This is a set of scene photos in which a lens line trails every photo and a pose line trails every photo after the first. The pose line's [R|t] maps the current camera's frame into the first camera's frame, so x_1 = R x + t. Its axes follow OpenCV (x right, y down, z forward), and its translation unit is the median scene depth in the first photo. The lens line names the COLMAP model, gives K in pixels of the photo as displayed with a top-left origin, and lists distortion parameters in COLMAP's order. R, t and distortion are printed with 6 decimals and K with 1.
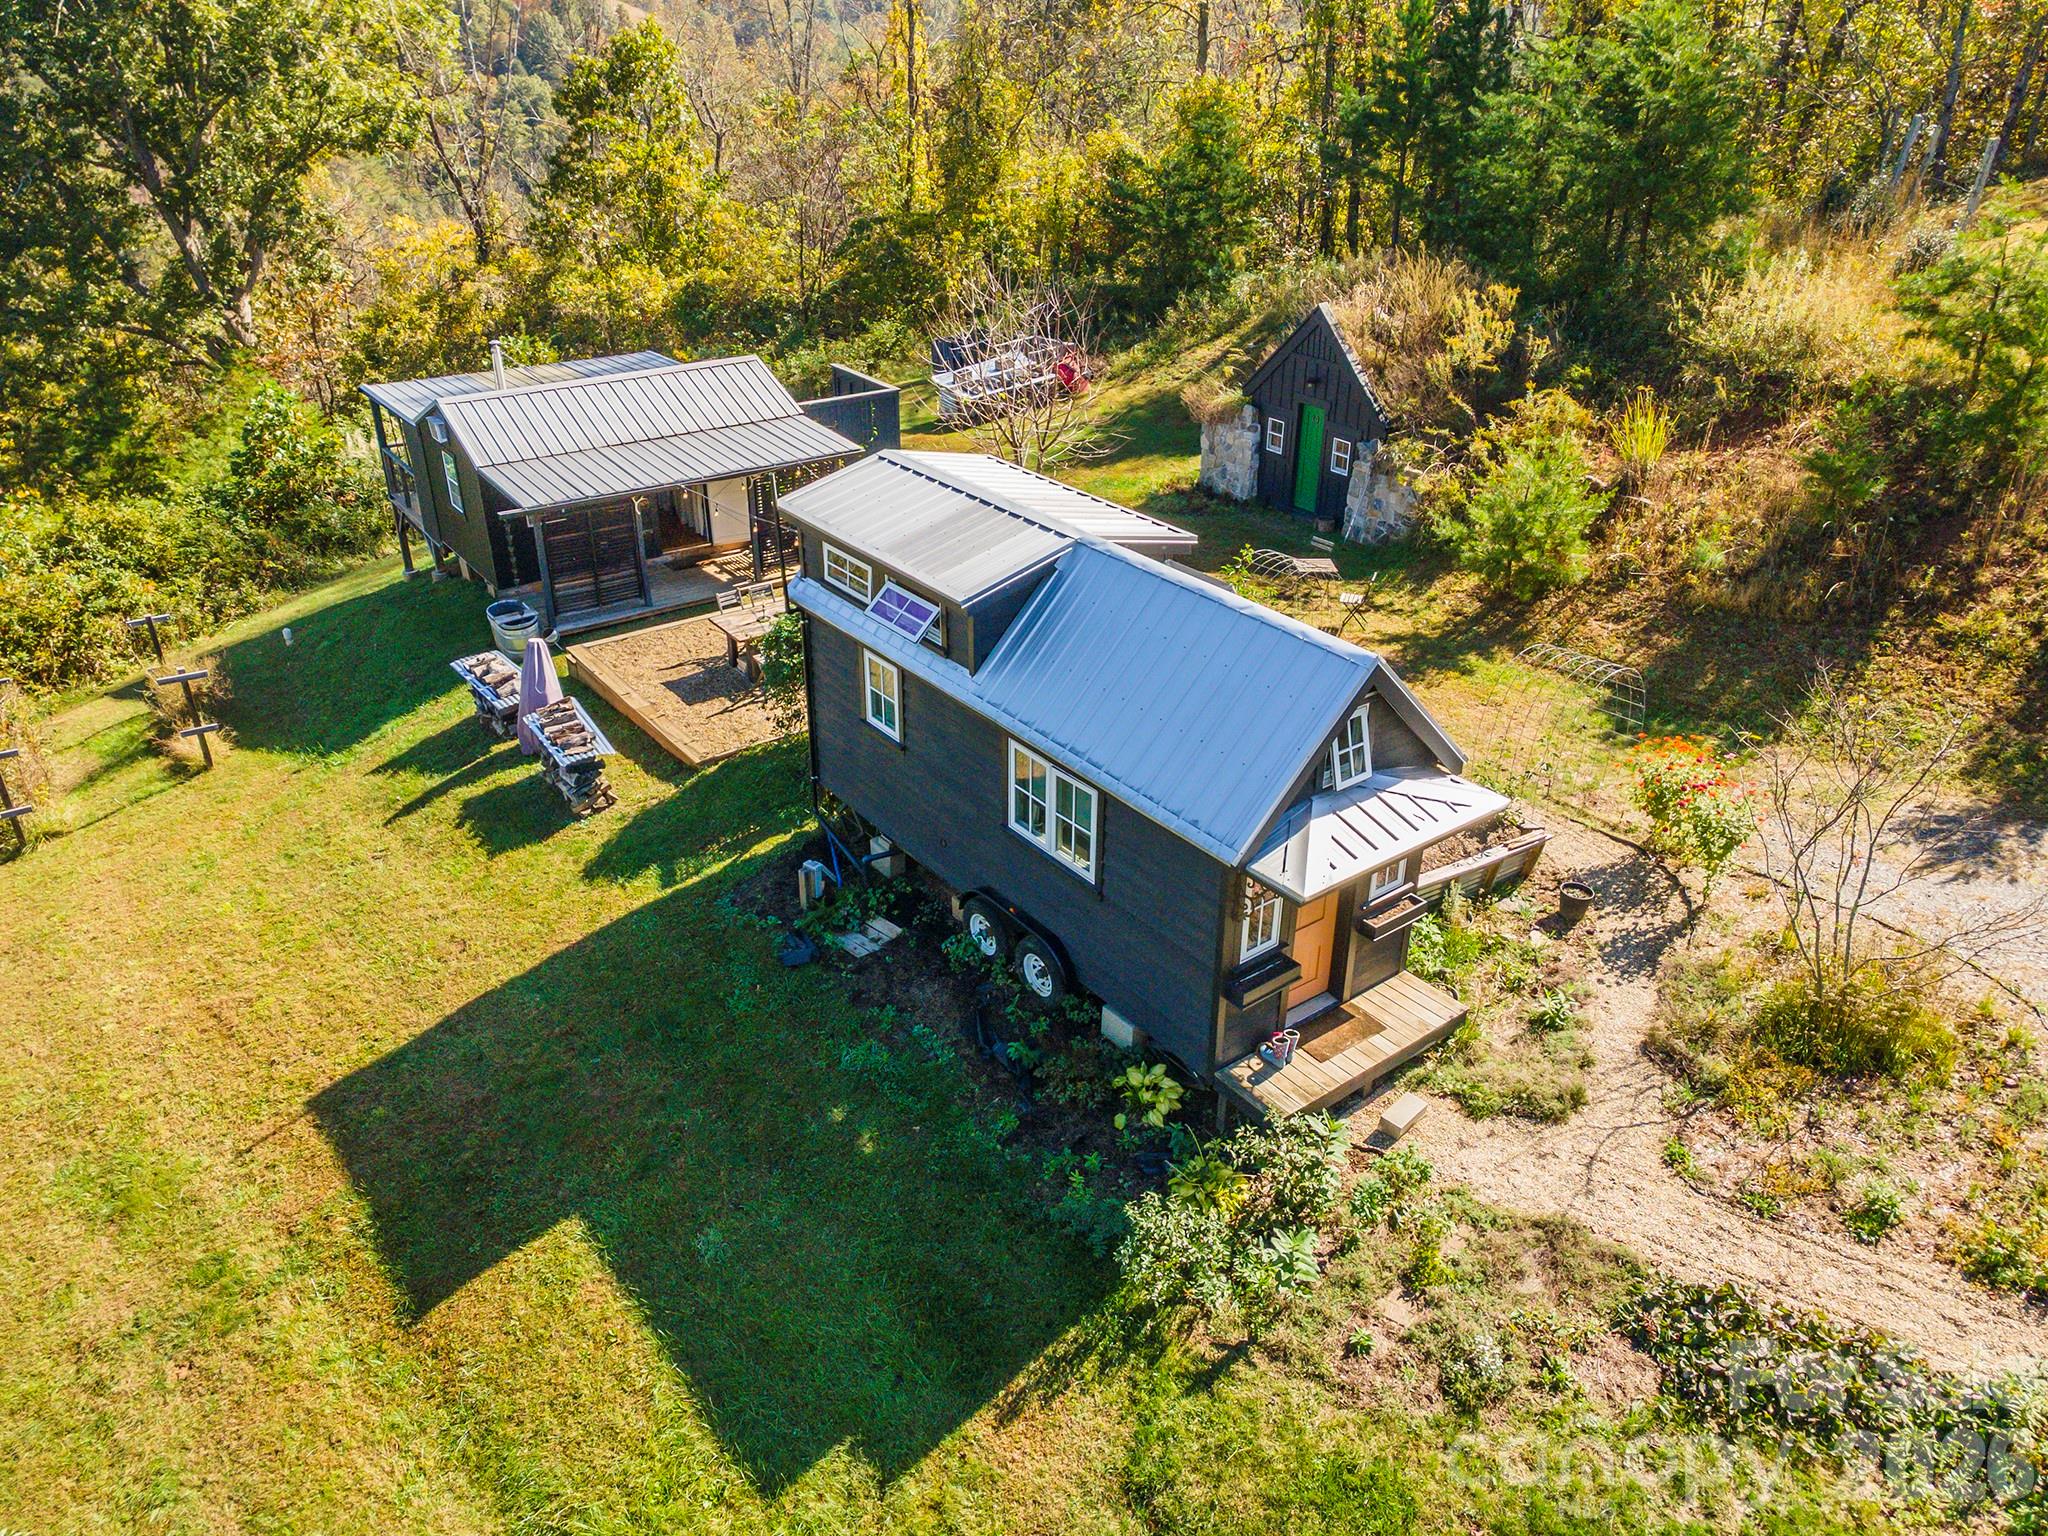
lens RADIAL K [[1478.8, 0, 1009.9], [0, 1478.8, 764.3], [0, 0, 1]] dist [0.015538, 0.049978]
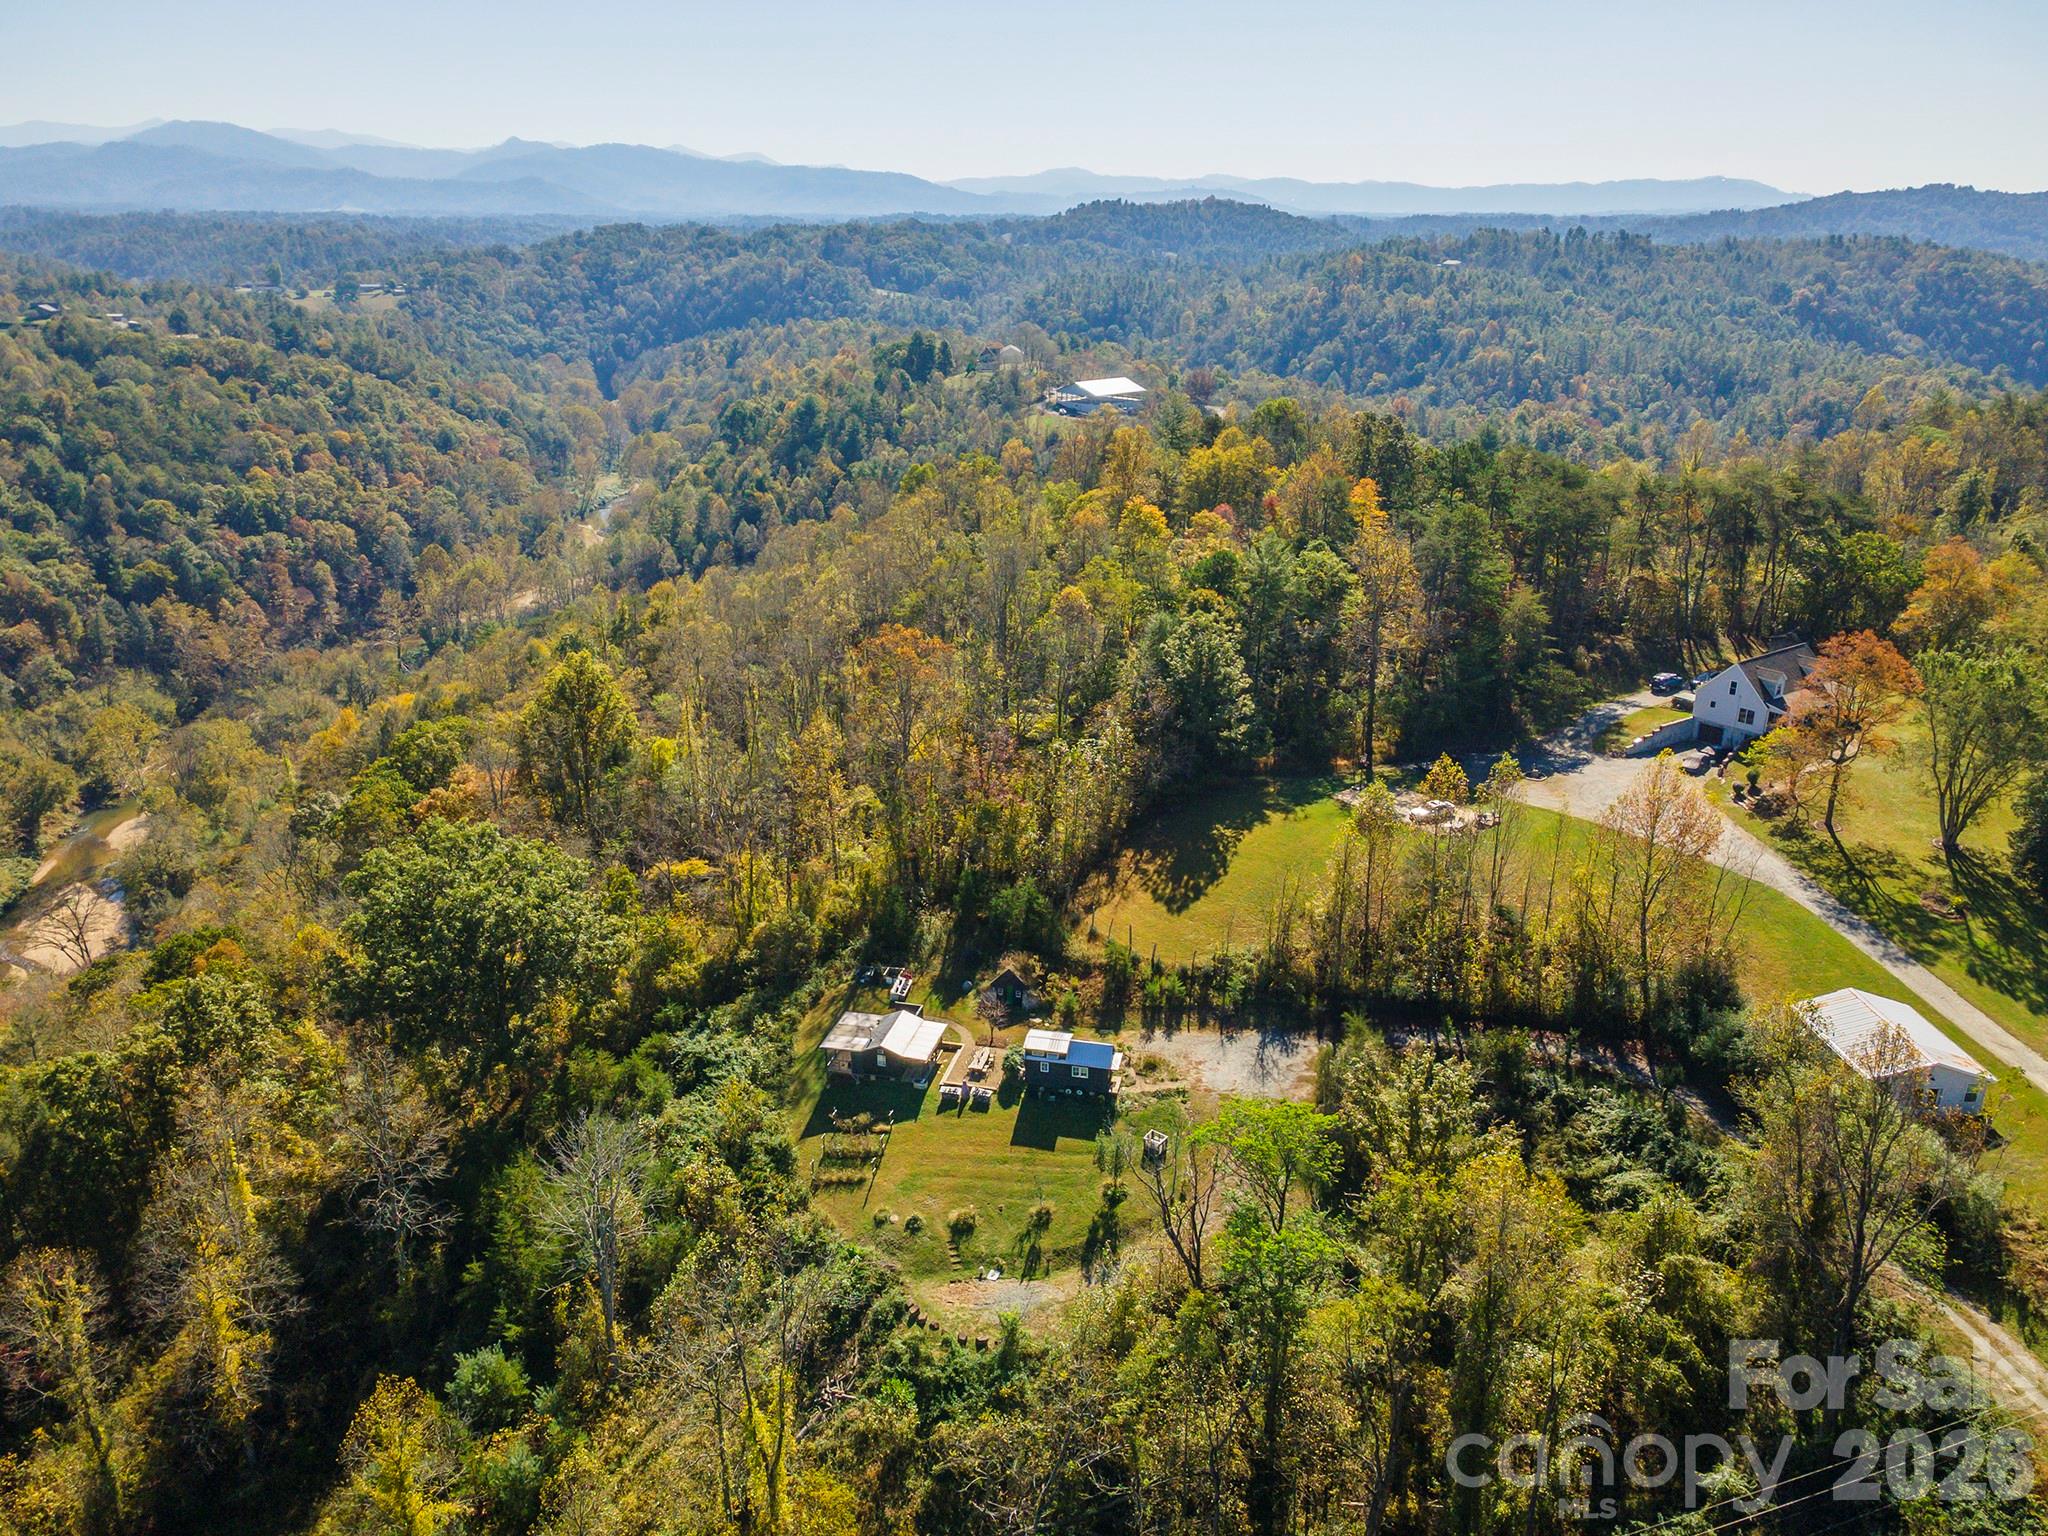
lens RADIAL K [[1478.8, 0, 1009.9], [0, 1478.8, 764.3], [0, 0, 1]] dist [0.015538, 0.049978]
pose [[0.757994, -0.224559, 0.612388, -4.076277], [0.306171, 0.951502, -0.030058, -1.218144], [-0.575938, 0.210279, 0.789986, -4.712825]]
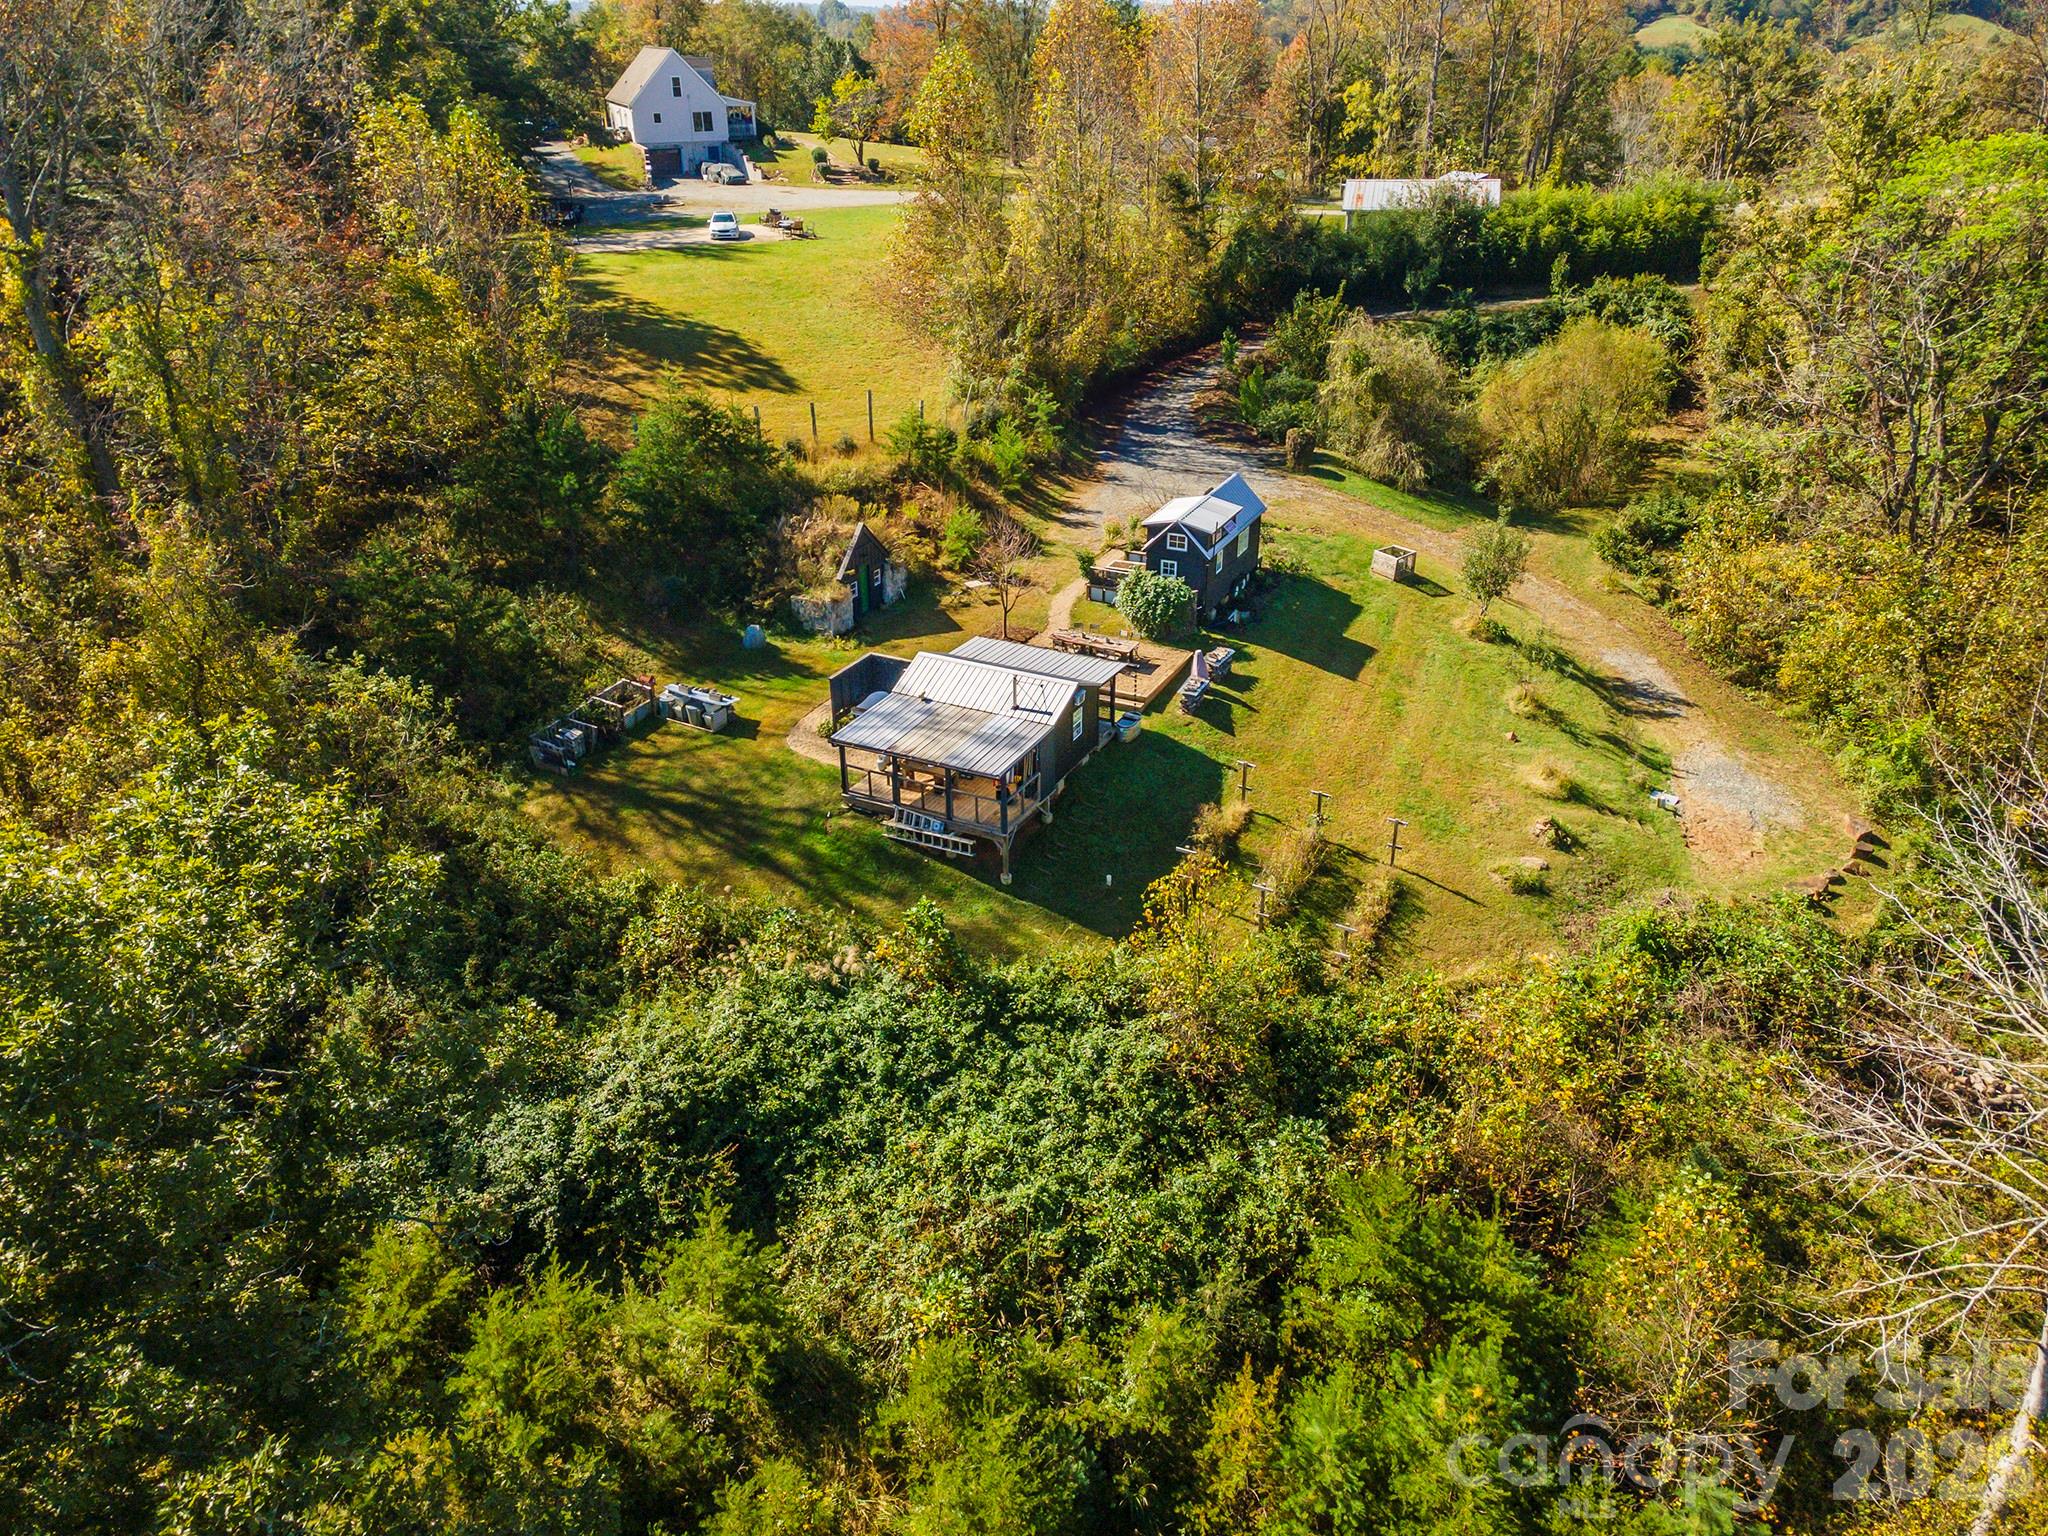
lens RADIAL K [[1478.8, 0, 1009.9], [0, 1478.8, 764.3], [0, 0, 1]] dist [0.015538, 0.049978]
pose [[-0.454742, -0.394301, 0.798584, -2.703605], [0.426211, 0.690972, 0.583868, -1.873866], [-0.782019, 0.605875, -0.146158, 2.027838]]
